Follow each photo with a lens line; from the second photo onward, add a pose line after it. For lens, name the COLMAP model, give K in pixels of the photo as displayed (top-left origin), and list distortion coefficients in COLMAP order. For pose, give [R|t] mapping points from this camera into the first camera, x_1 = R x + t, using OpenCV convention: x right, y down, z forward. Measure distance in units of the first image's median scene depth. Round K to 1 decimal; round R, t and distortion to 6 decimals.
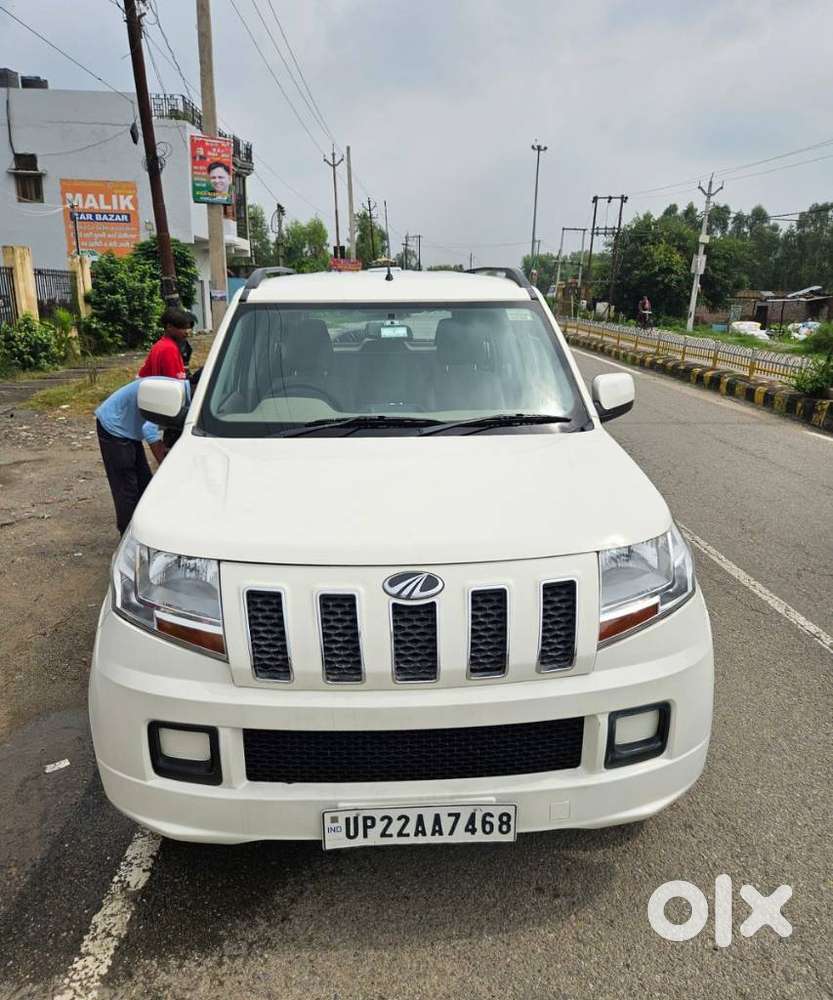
lens RADIAL K [[744.8, 0, 410.6], [0, 744.8, 496.2], [0, 0, 1]] dist [0.060103, -0.049782]
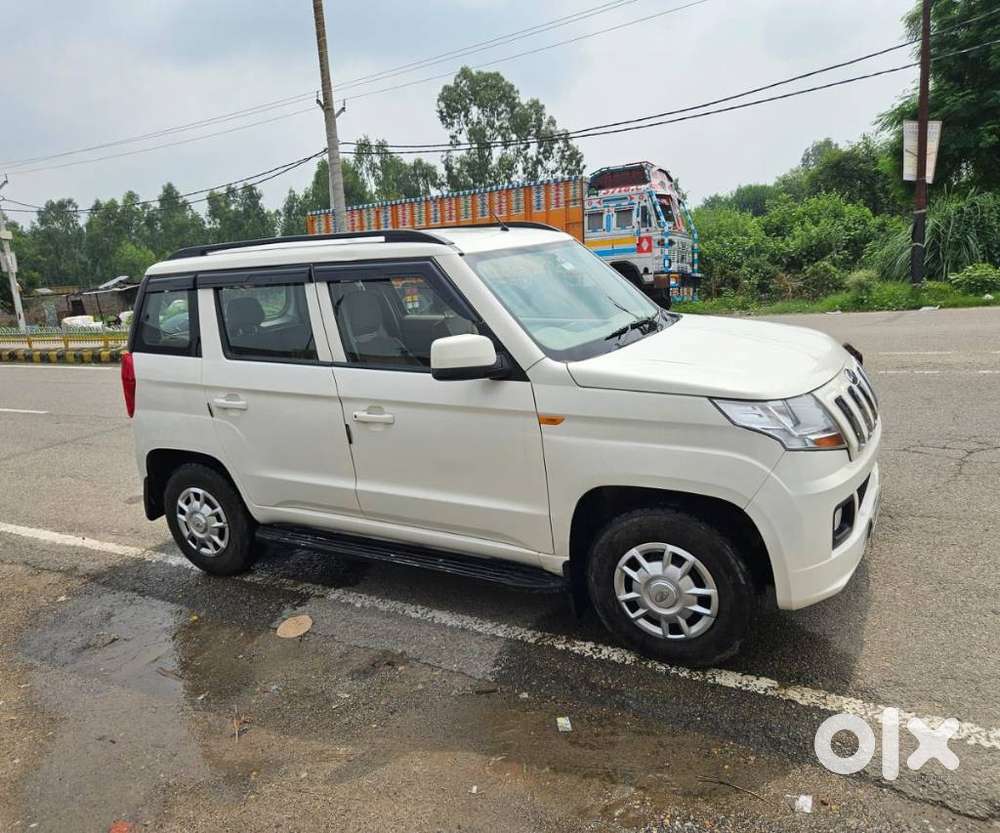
lens RADIAL K [[744.8, 0, 504.2], [0, 744.8, 431.3], [0, 0, 1]] dist [0.060103, -0.049782]
pose [[0.531888, -0.259125, 0.806195, -1.149432], [0.317698, 0.943553, 0.093672, -0.109264], [-0.784960, 0.206303, 0.584188, 0.406233]]
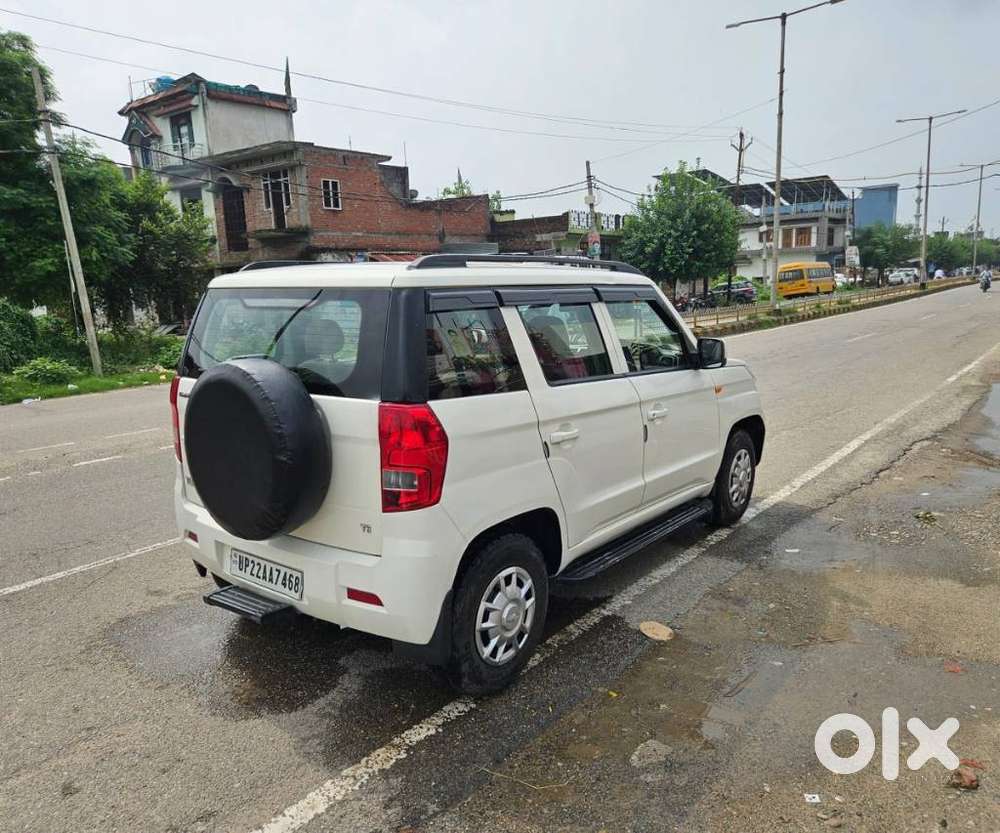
lens RADIAL K [[744.8, 0, 508.9], [0, 744.8, 423.9], [0, 0, 1]] dist [0.060103, -0.049782]
pose [[-0.759324, -0.107475, 0.641776, -1.002500], [0.194289, 0.903831, 0.381236, -0.643543], [-0.621030, 0.414171, -0.665420, 2.316023]]
